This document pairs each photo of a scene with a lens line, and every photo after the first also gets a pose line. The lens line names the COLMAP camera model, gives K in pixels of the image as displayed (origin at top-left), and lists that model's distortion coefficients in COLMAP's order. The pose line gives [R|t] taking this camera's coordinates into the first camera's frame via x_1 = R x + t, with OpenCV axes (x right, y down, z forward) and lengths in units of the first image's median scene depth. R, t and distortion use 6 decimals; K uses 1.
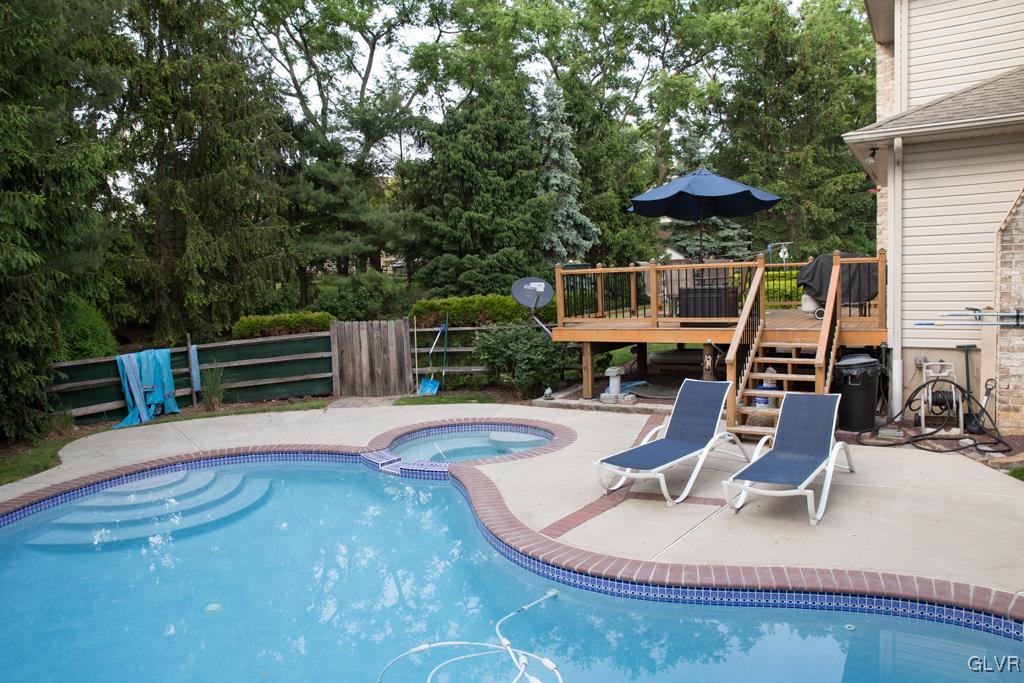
lens RADIAL K [[709.0, 0, 512.0], [0, 709.0, 341.5], [0, 0, 1]] dist [-0.125138, 0.112099]
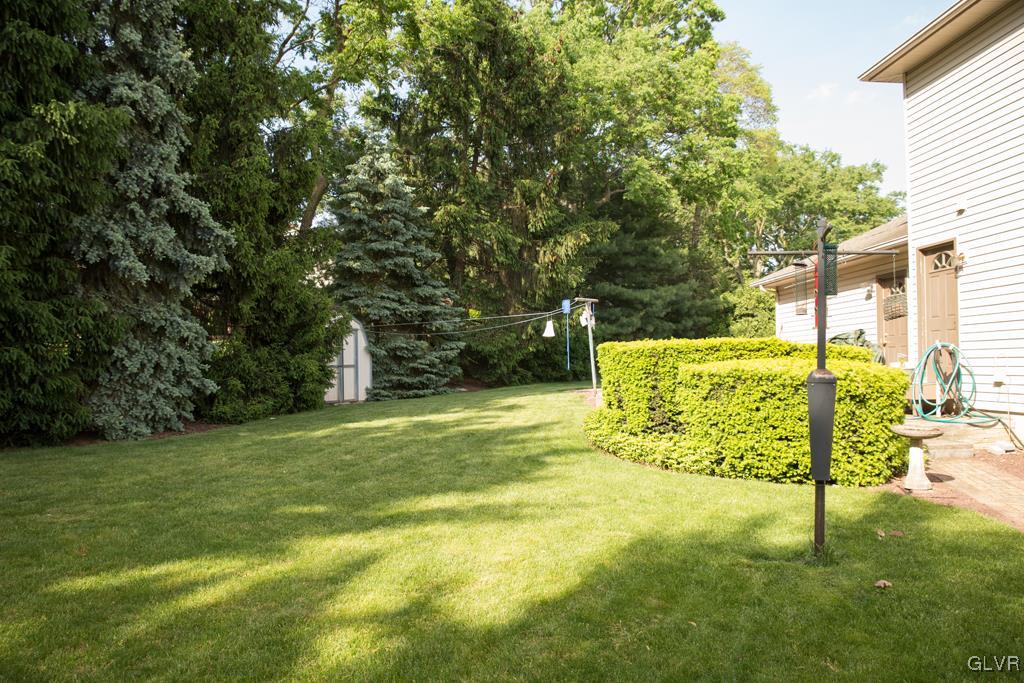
lens RADIAL K [[709.0, 0, 512.0], [0, 709.0, 341.5], [0, 0, 1]] dist [-0.125138, 0.112099]
pose [[0.820682, 0.063201, 0.567878, 0.013514], [0.015956, 0.990941, -0.133344, -0.017308], [-0.571162, 0.118494, 0.812240, 0.273354]]
